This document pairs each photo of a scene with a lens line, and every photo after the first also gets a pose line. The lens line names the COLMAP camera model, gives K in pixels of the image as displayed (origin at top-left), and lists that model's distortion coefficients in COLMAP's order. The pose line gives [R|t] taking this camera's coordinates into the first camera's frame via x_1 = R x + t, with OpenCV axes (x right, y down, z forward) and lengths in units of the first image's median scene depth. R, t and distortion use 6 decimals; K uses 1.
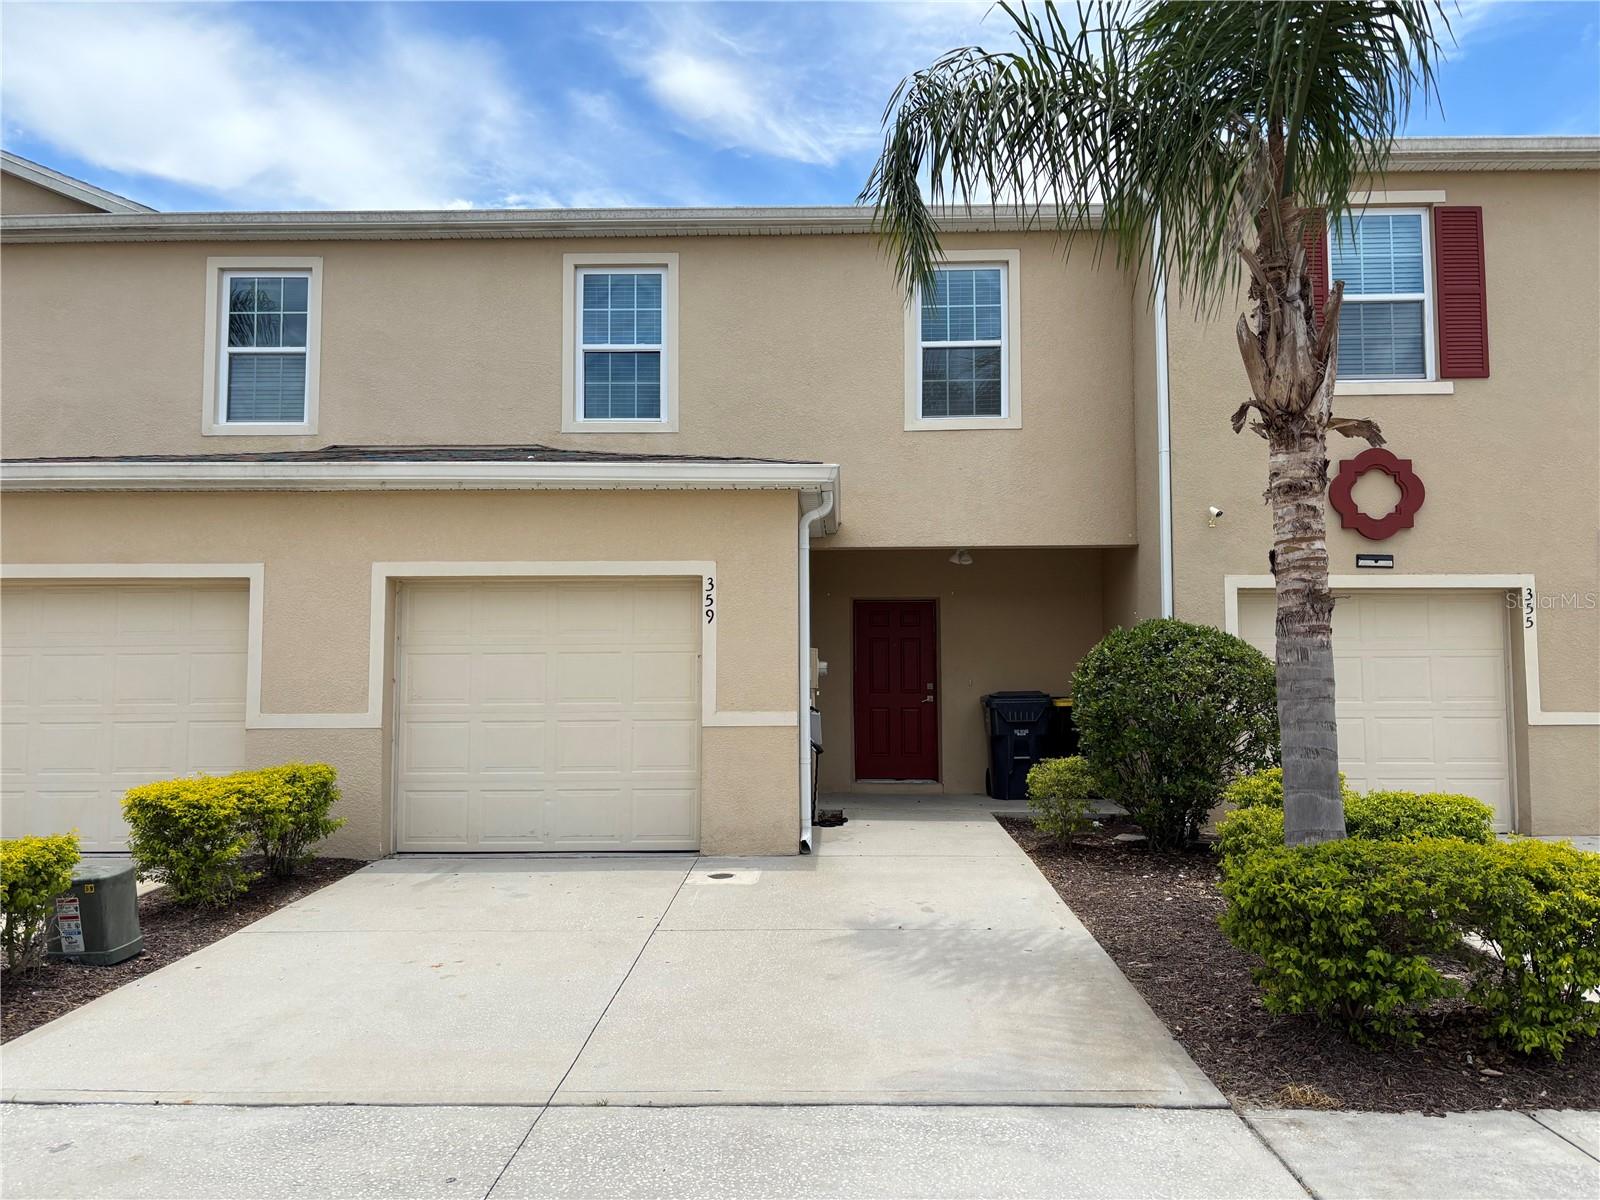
lens RADIAL K [[1216.2, 0, 800.3], [0, 1216.2, 613.9], [0, 0, 1]] dist [0.042696, -0.055694]
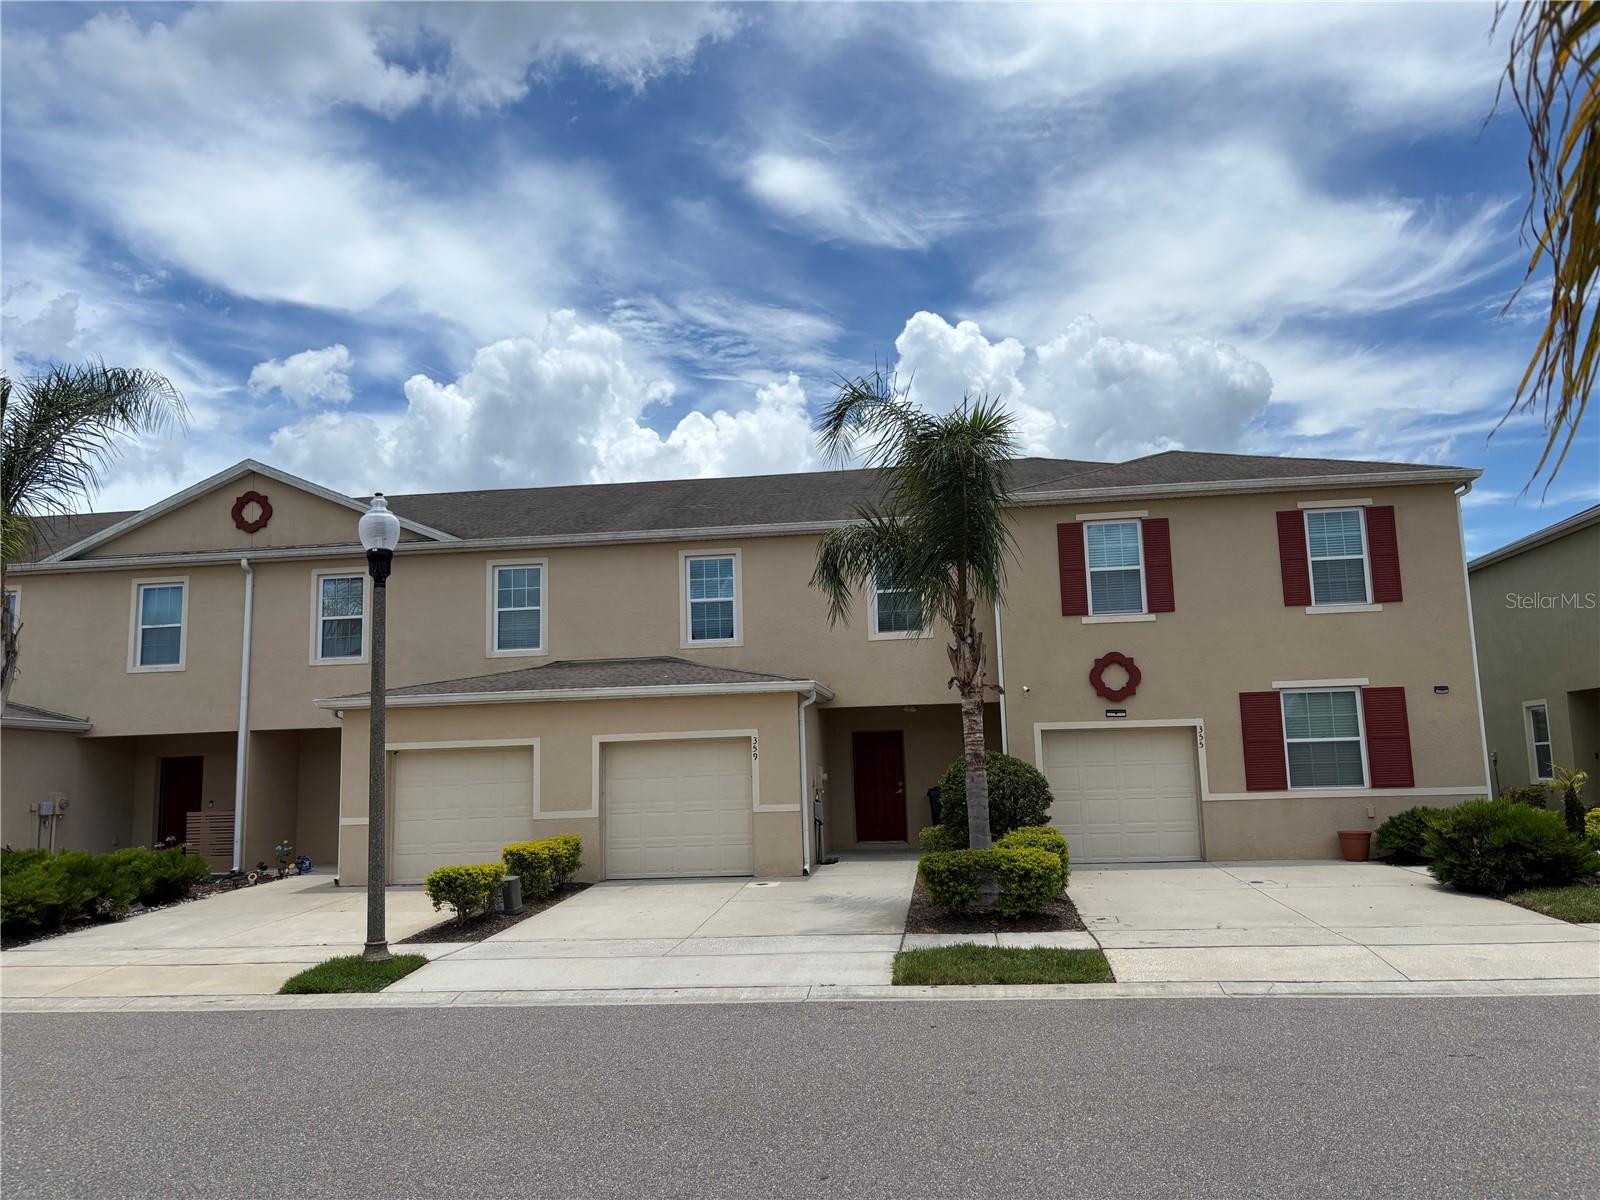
lens RADIAL K [[1216.2, 0, 801.4], [0, 1216.2, 596.3], [0, 0, 1]] dist [0.042696, -0.055694]
pose [[0.995318, -0.040086, -0.087954, 0.143531], [0.033039, 0.996235, -0.080157, -0.075614], [0.090836, 0.076875, 0.992894, -0.771422]]
